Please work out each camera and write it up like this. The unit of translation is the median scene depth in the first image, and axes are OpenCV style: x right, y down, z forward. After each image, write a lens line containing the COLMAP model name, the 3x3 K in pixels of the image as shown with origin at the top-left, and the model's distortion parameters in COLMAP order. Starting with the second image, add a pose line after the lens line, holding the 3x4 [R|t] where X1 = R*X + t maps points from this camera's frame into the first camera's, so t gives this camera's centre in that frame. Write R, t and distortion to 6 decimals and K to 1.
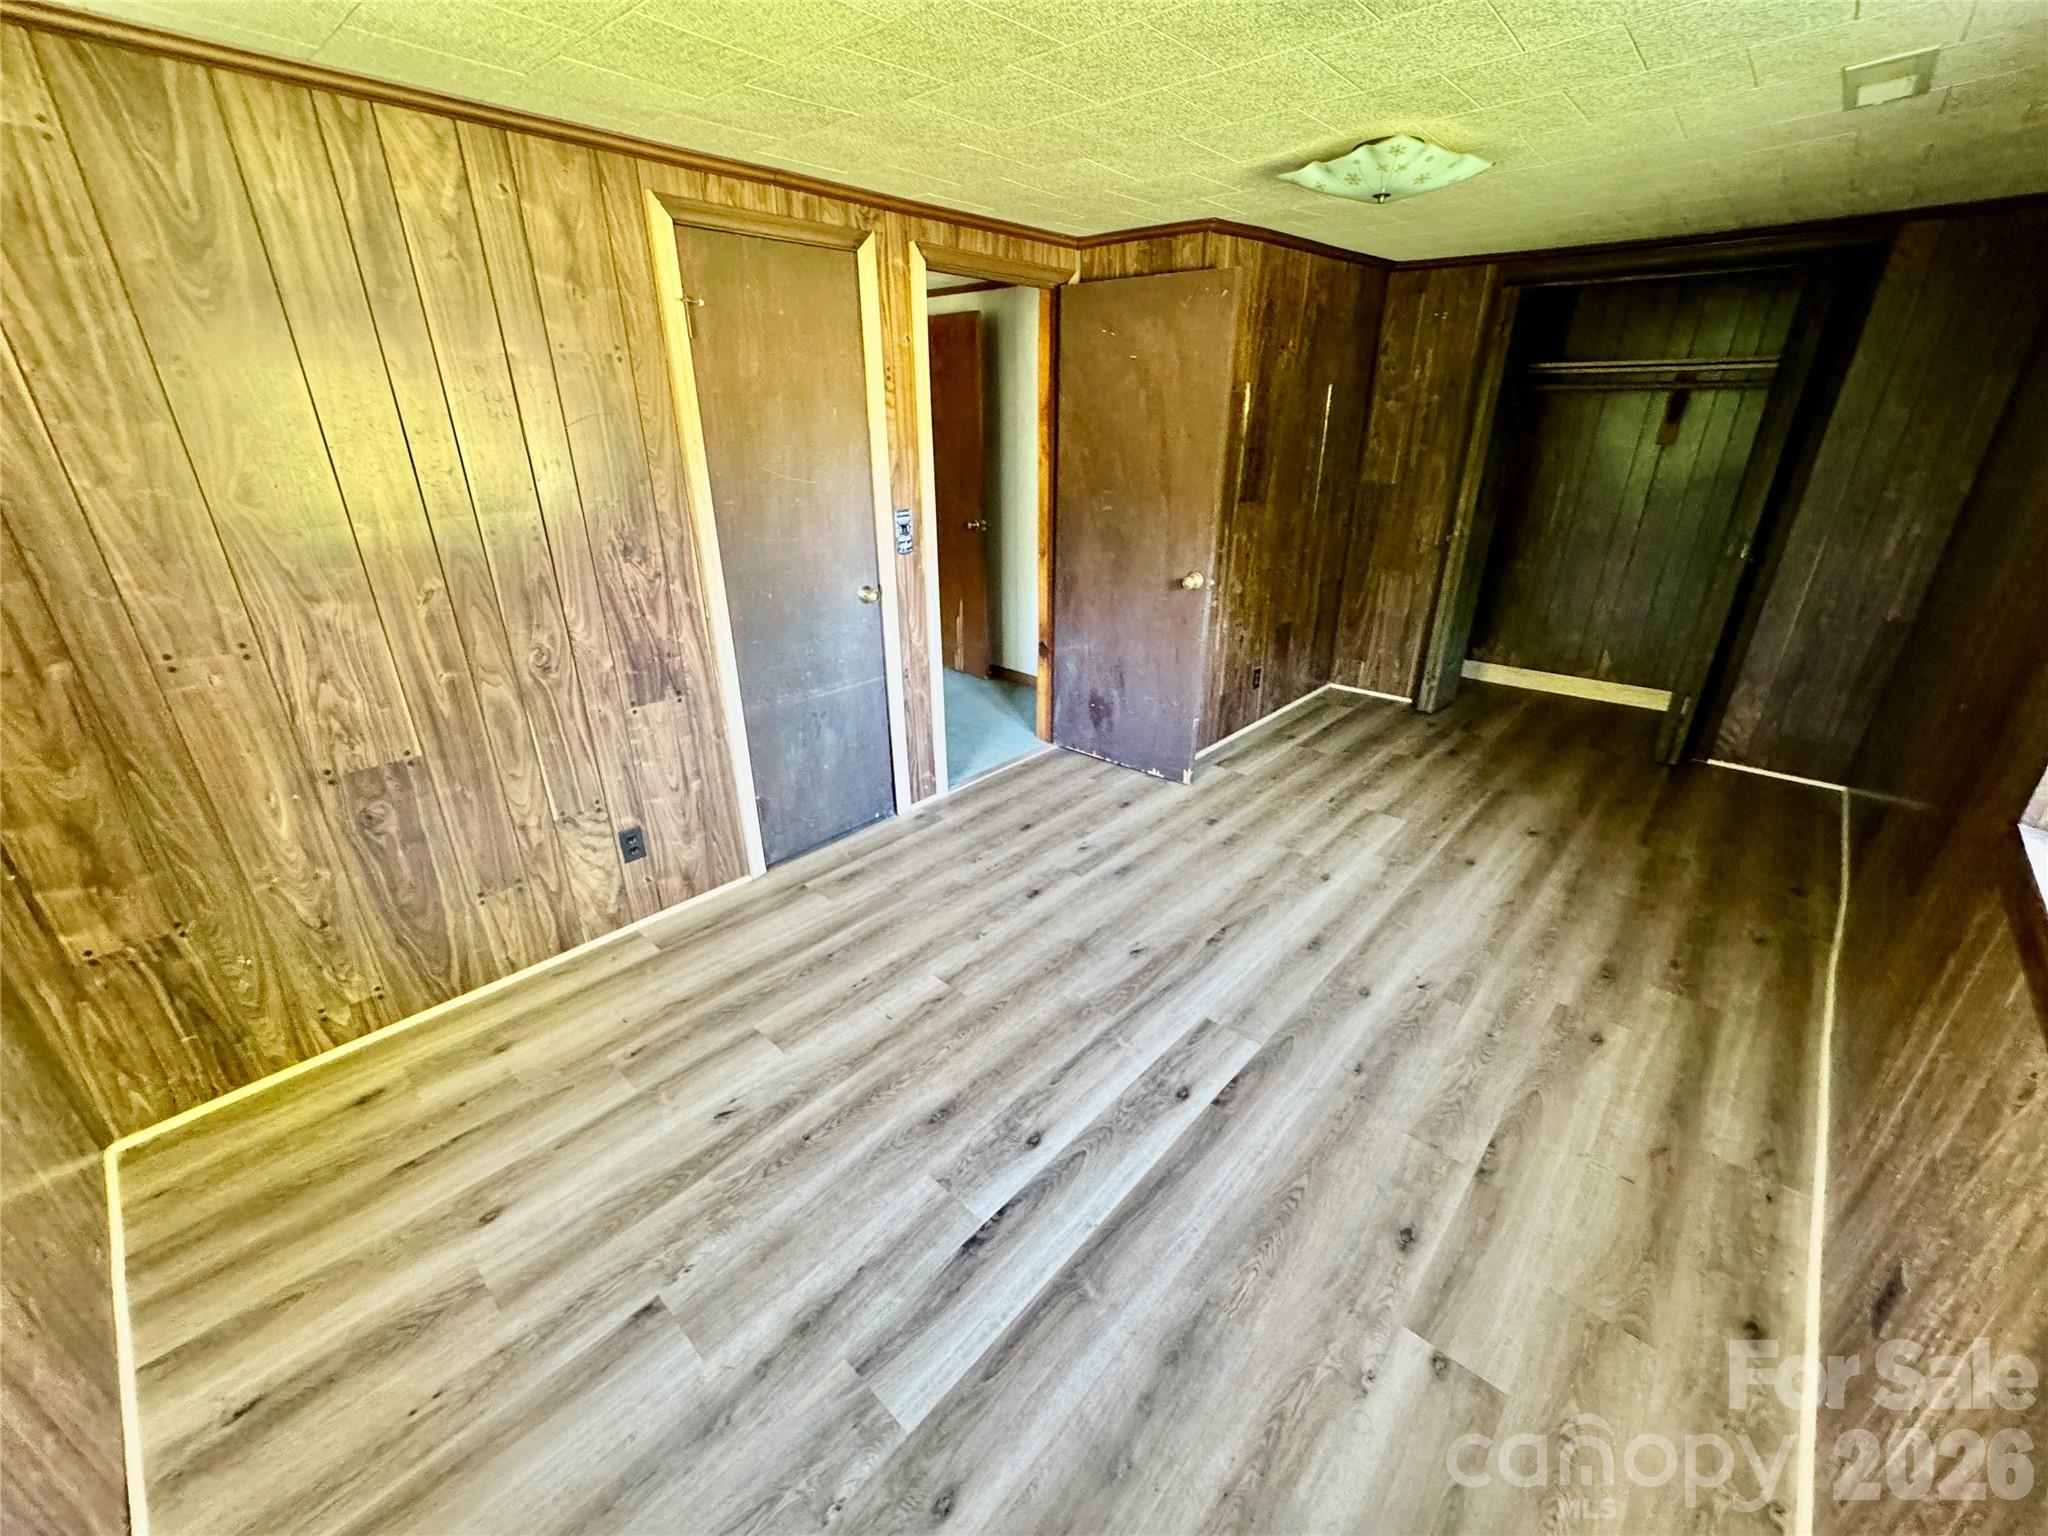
lens RADIAL K [[818.2, 0, 1022.9], [0, 818.2, 762.4], [0, 0, 1]] dist [-0.004213, 0.000054]
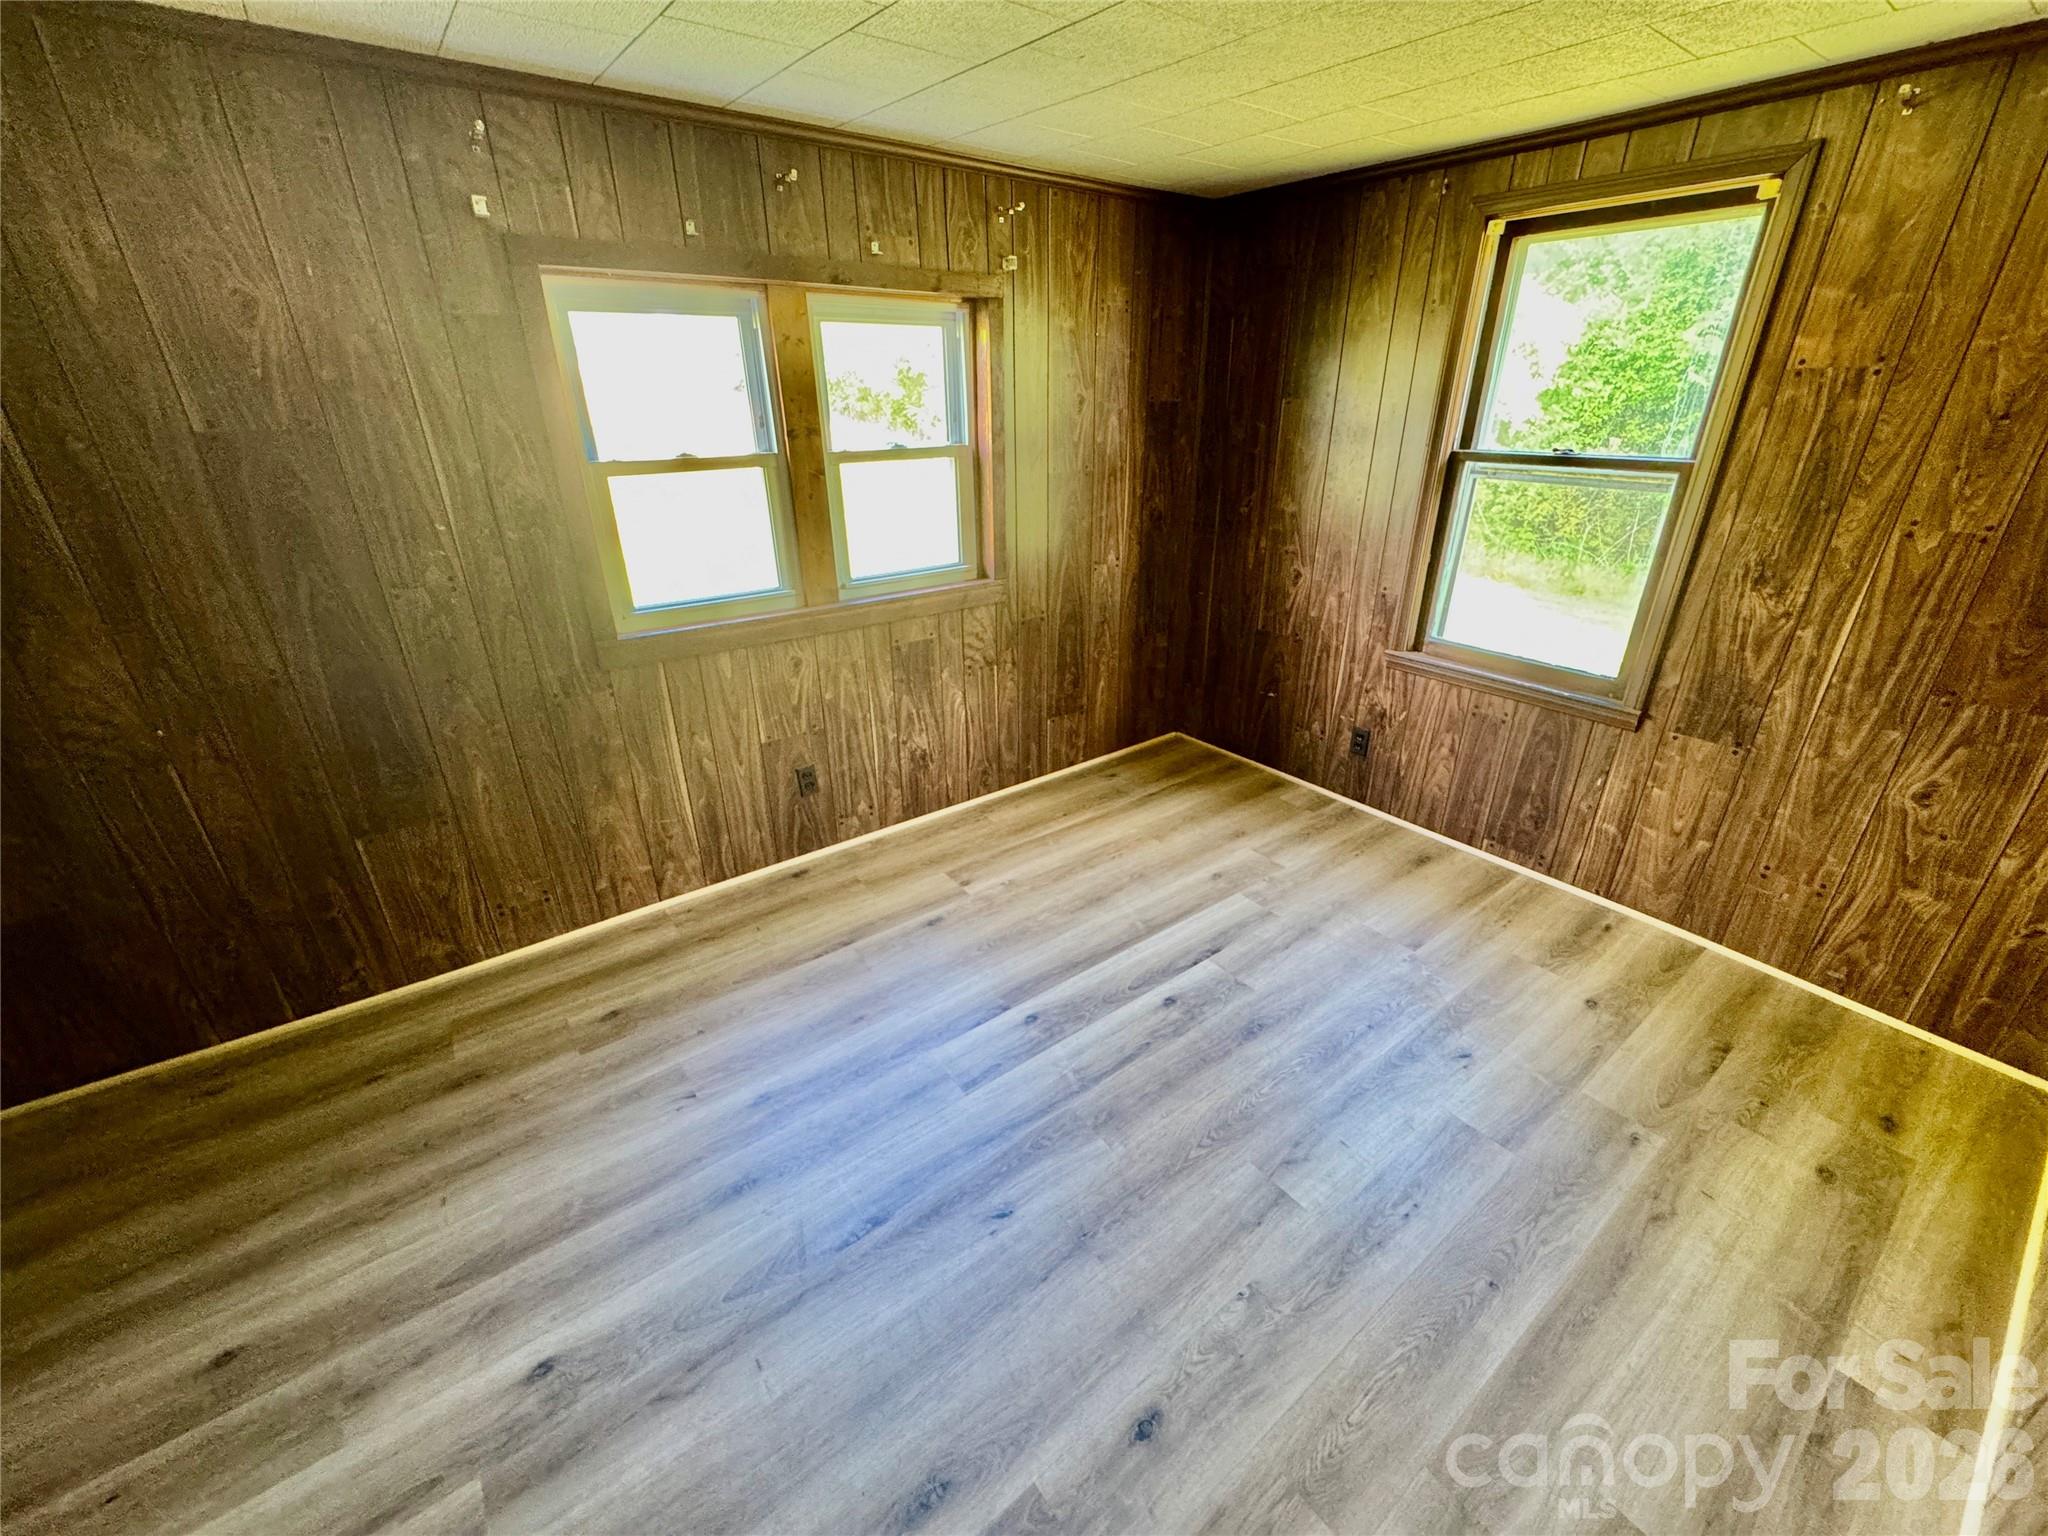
lens RADIAL K [[818.2, 0, 1026.2], [0, 818.2, 762.5], [0, 0, 1]] dist [-0.004213, 0.000054]
pose [[-0.983616, -0.063753, 0.168626, 0.038544], [0.083048, 0.669972, 0.737726, -0.633458], [-0.160007, 0.739644, -0.653701, 1.452067]]
